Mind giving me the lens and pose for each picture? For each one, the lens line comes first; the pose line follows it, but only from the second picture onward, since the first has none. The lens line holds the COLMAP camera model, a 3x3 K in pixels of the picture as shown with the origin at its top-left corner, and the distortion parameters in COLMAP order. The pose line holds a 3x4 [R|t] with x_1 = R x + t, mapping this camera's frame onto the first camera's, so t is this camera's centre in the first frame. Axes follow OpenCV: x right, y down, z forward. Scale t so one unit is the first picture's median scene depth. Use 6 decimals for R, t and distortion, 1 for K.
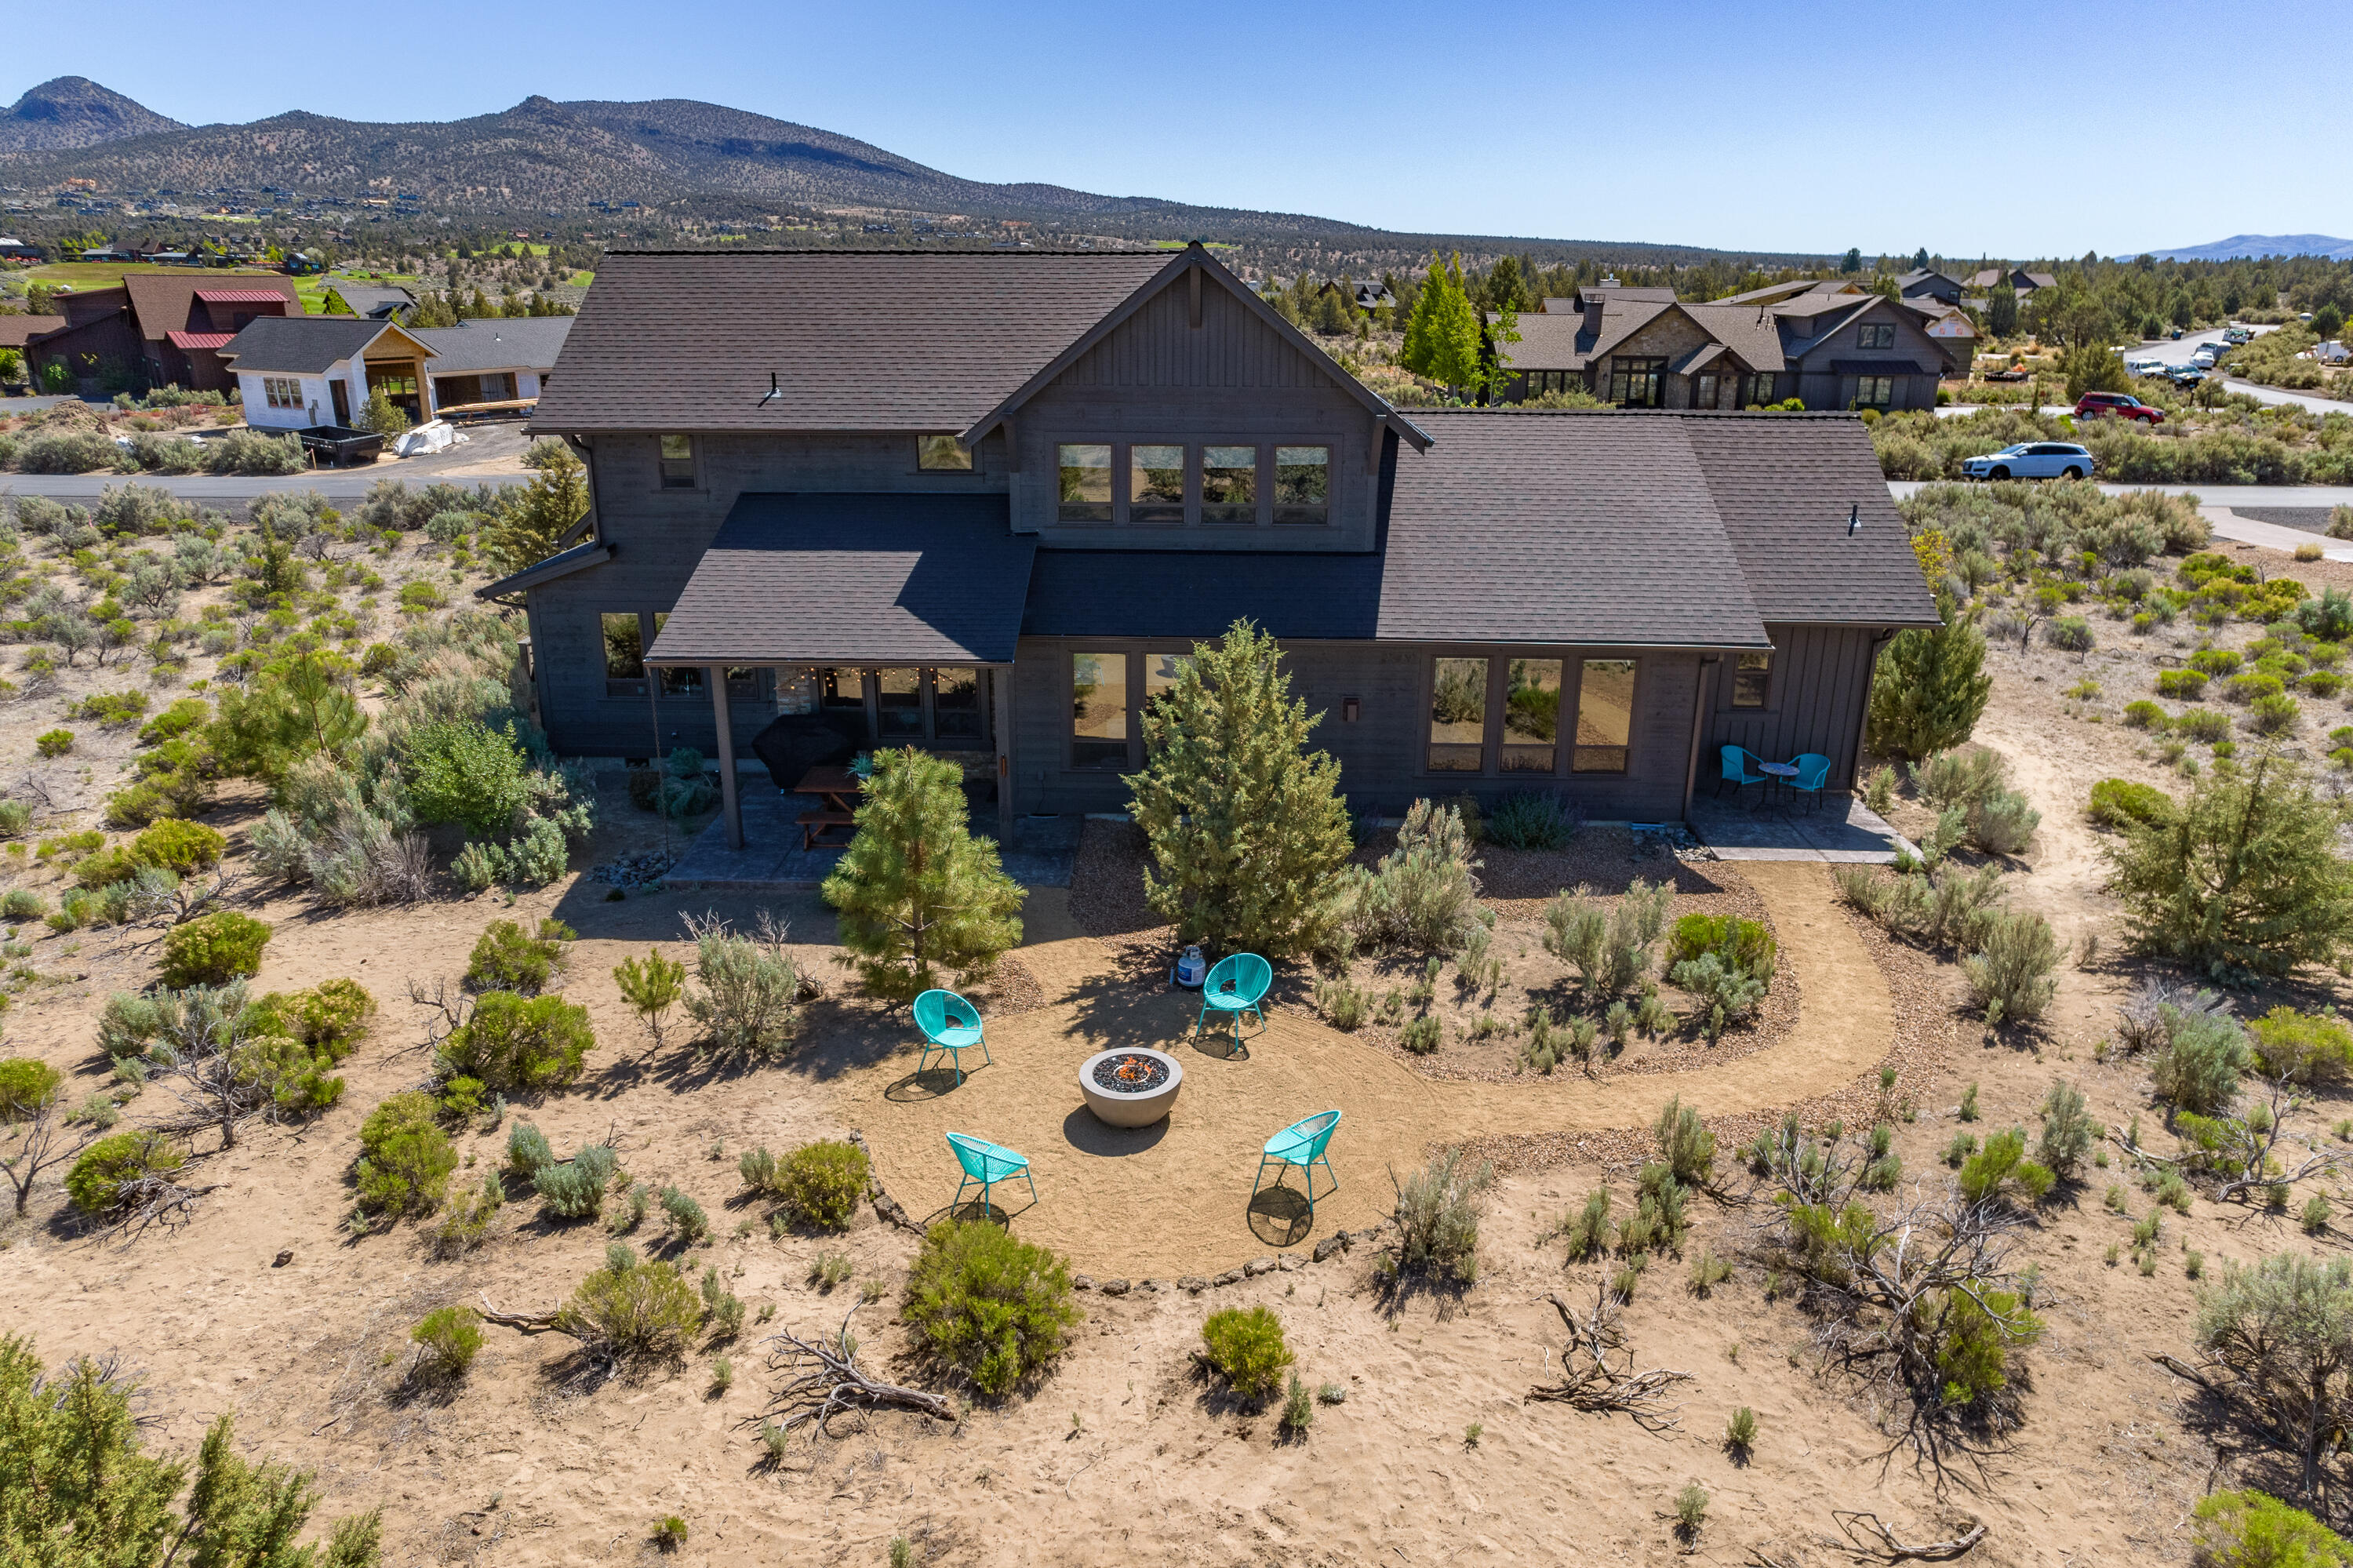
lens RADIAL K [[1501.6, 0, 1180.1], [0, 1501.6, 784.3], [0, 0, 1]] dist [-0.053321, 0.064741]
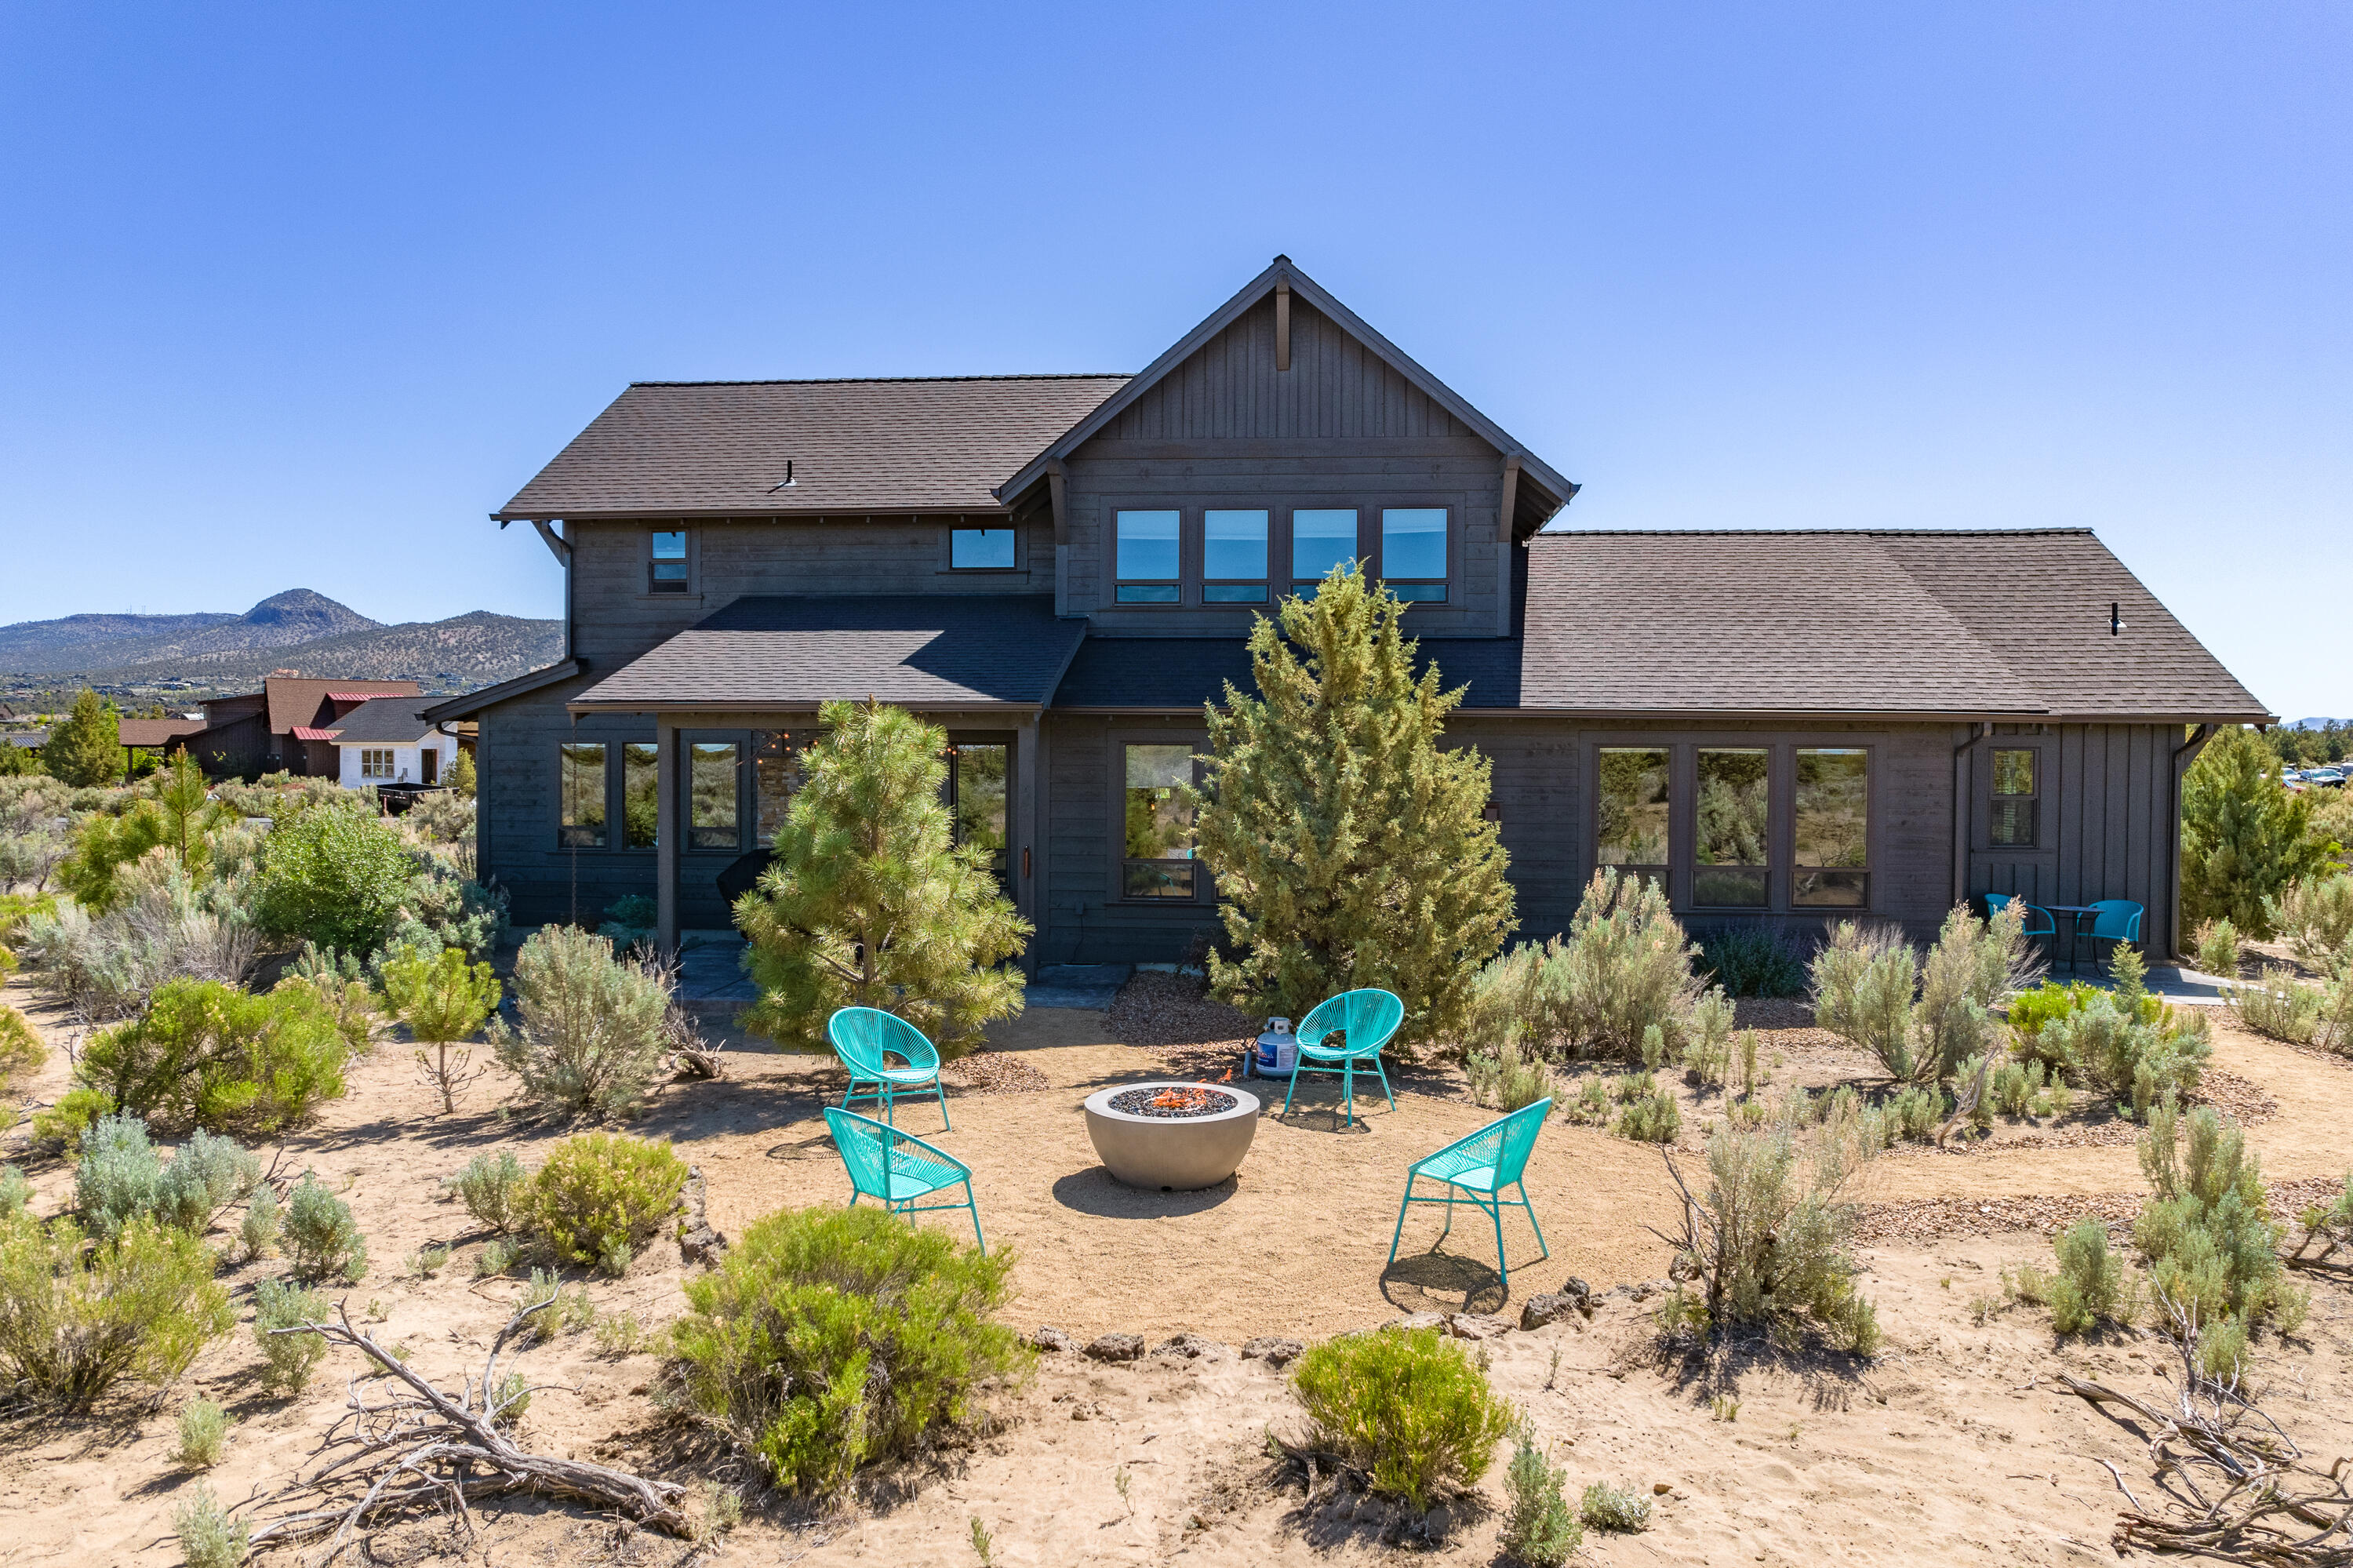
lens RADIAL K [[1503.7, 0, 1183.6], [0, 1503.7, 791.4], [0, 0, 1]] dist [-0.063034, 0.074404]
pose [[0.998286, 0.001269, -0.058515, 0.004814], [-0.018894, 0.953229, -0.301656, 0.209999], [0.055395, 0.302245, 0.951619, 0.332477]]
